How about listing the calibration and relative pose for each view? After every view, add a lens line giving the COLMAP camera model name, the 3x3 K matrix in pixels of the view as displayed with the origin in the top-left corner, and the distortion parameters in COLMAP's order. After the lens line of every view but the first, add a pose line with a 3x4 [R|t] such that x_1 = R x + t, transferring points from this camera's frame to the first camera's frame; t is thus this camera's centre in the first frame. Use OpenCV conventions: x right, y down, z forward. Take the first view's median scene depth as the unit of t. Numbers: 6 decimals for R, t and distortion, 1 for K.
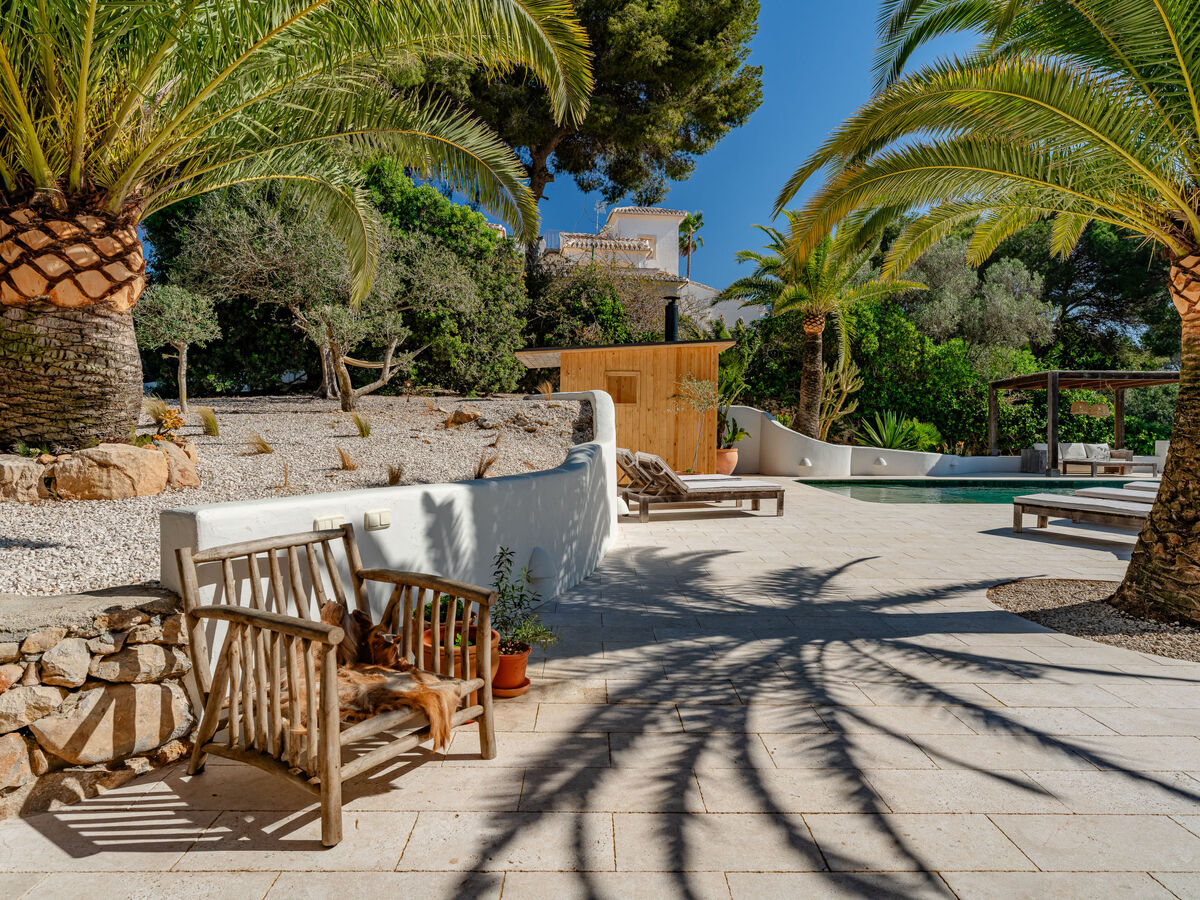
lens RADIAL K [[724.2, 0, 604.1], [0, 724.2, 447.6], [0, 0, 1]] dist [-0.008323, 0.005520]
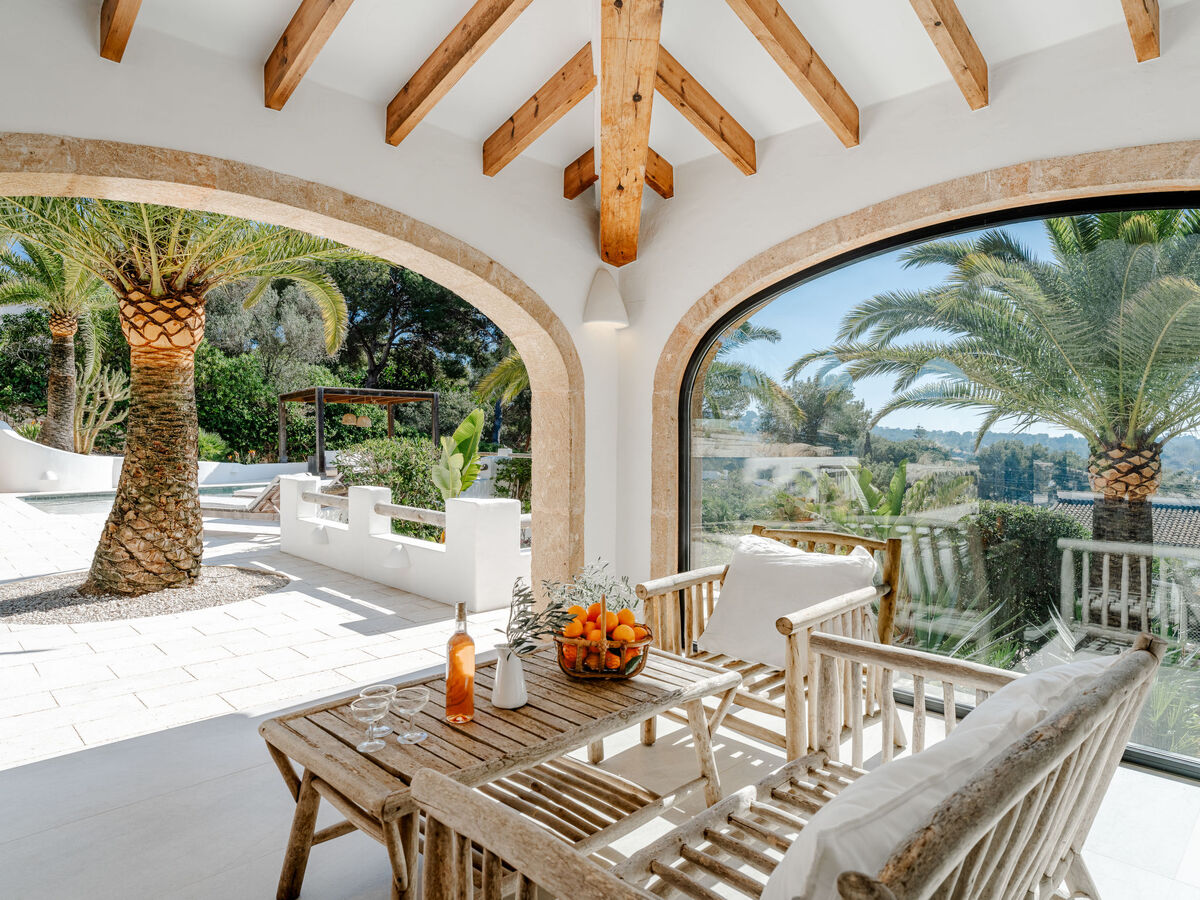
lens RADIAL K [[724.2, 0, 604.2], [0, 724.2, 446.9], [0, 0, 1]] dist [-0.008323, 0.005520]
pose [[0.727231, -0.014046, 0.686249, 0.141099], [0.022990, 0.999728, -0.003901, 0.002929], [-0.686008, 0.018614, 0.727356, -0.126814]]
